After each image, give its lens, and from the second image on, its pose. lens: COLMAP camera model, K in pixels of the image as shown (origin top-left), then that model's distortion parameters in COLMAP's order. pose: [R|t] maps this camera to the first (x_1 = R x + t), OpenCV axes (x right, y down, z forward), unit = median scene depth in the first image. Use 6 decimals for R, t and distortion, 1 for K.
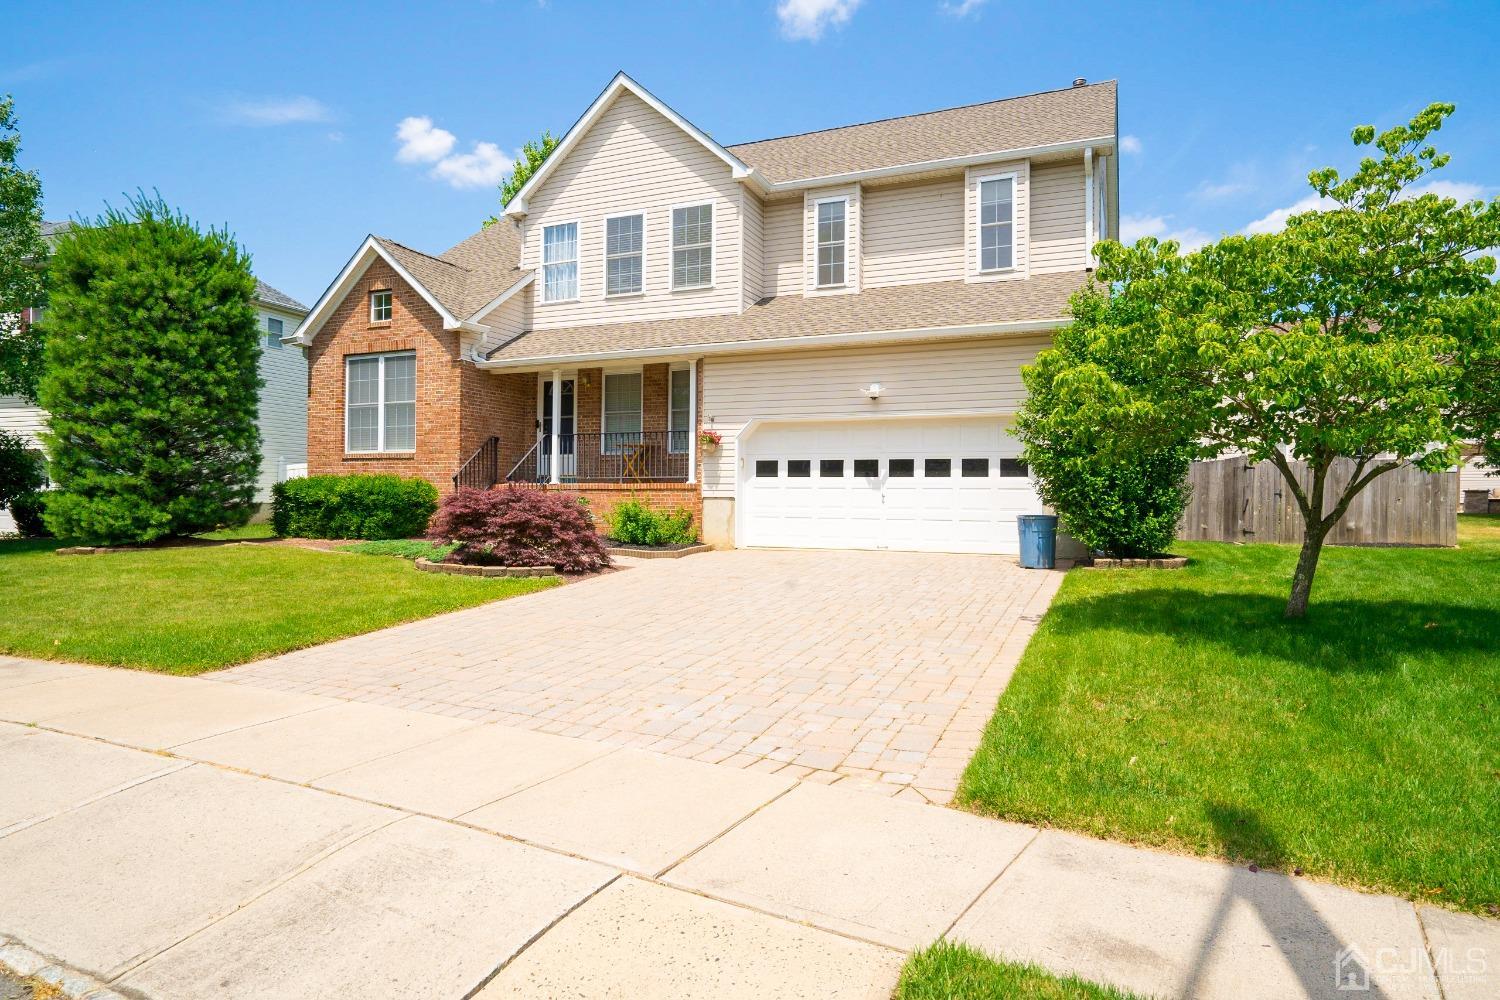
lens RADIAL K [[882.5, 0, 726.9], [0, 882.5, 503.4], [0, 0, 1]] dist [-0.021248, 0.000058]
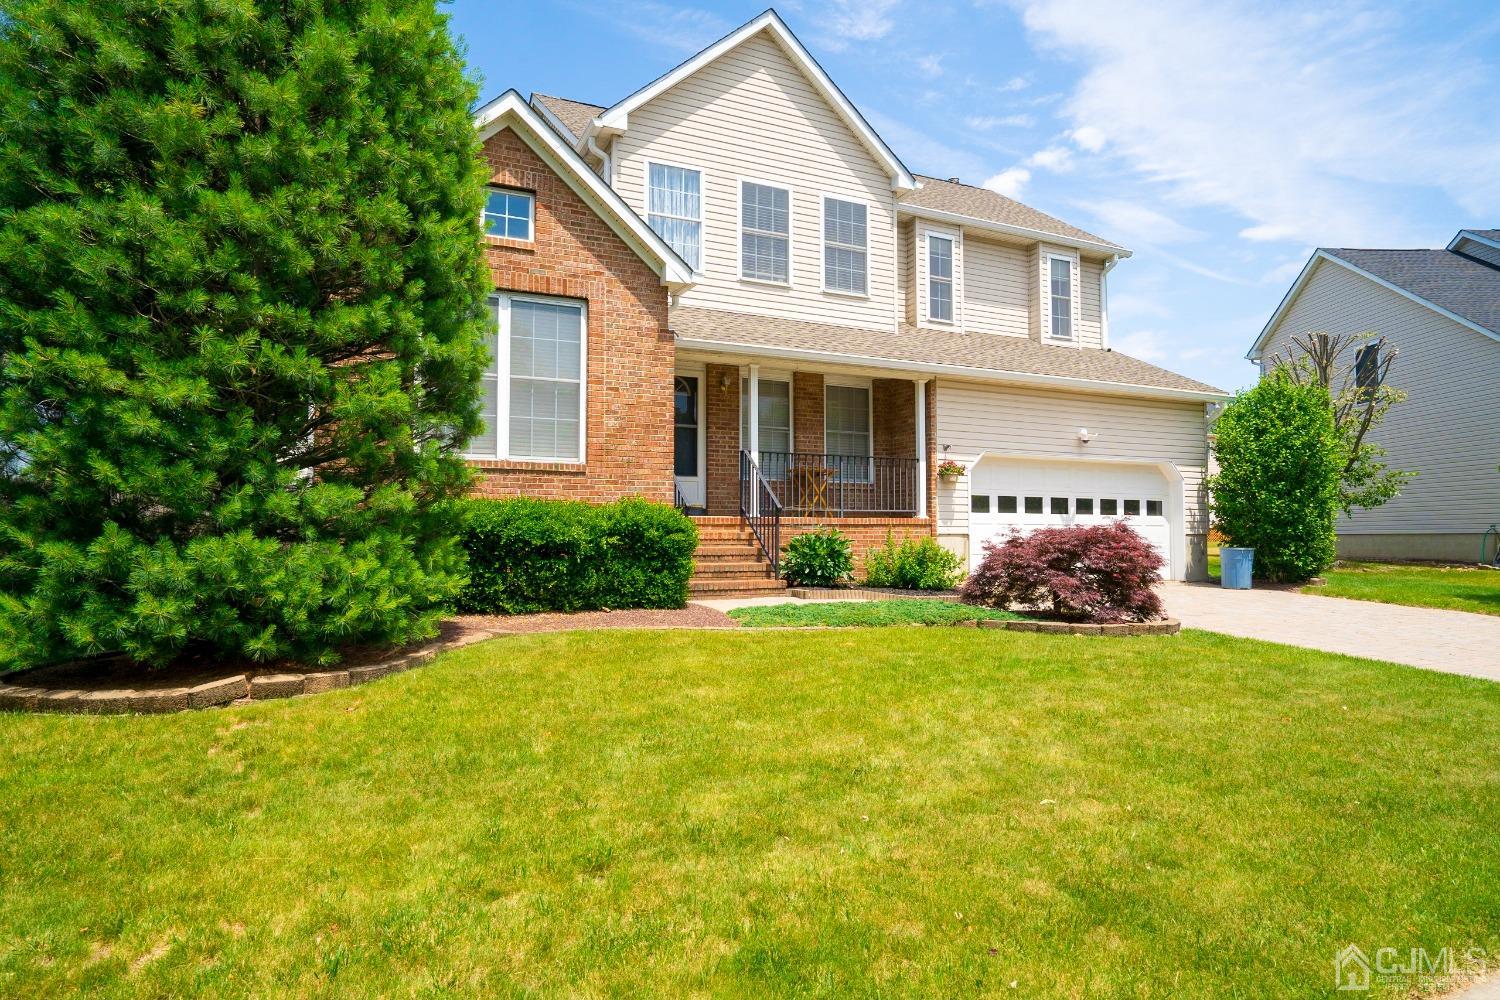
lens RADIAL K [[882.5, 0, 726.9], [0, 882.5, 503.4], [0, 0, 1]] dist [-0.021248, 0.000058]
pose [[0.652046, 0.021390, 0.757878, -0.790995], [0.005764, 0.999433, -0.033166, -0.009024], [-0.758158, 0.025994, 0.651553, 0.540672]]
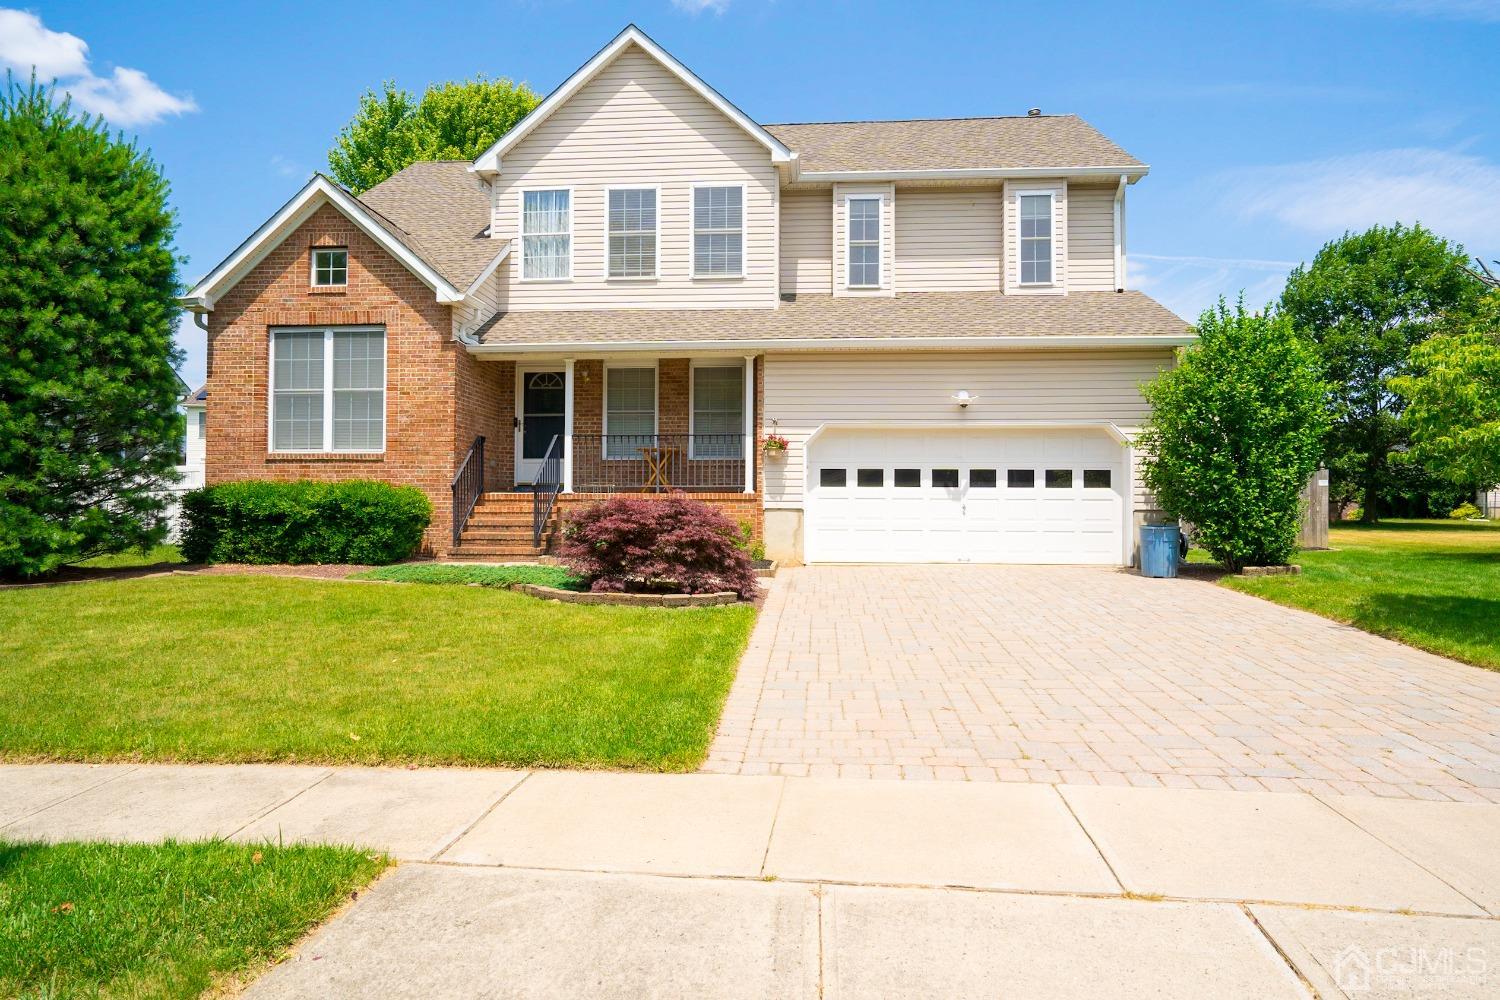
lens RADIAL K [[882.5, 0, 726.9], [0, 882.5, 503.4], [0, 0, 1]] dist [-0.021248, 0.000058]
pose [[0.944492, -0.000104, 0.328536, -0.335873], [0.003564, 0.999944, -0.009932, -0.003263], [-0.328516, 0.010552, 0.944439, 0.150484]]
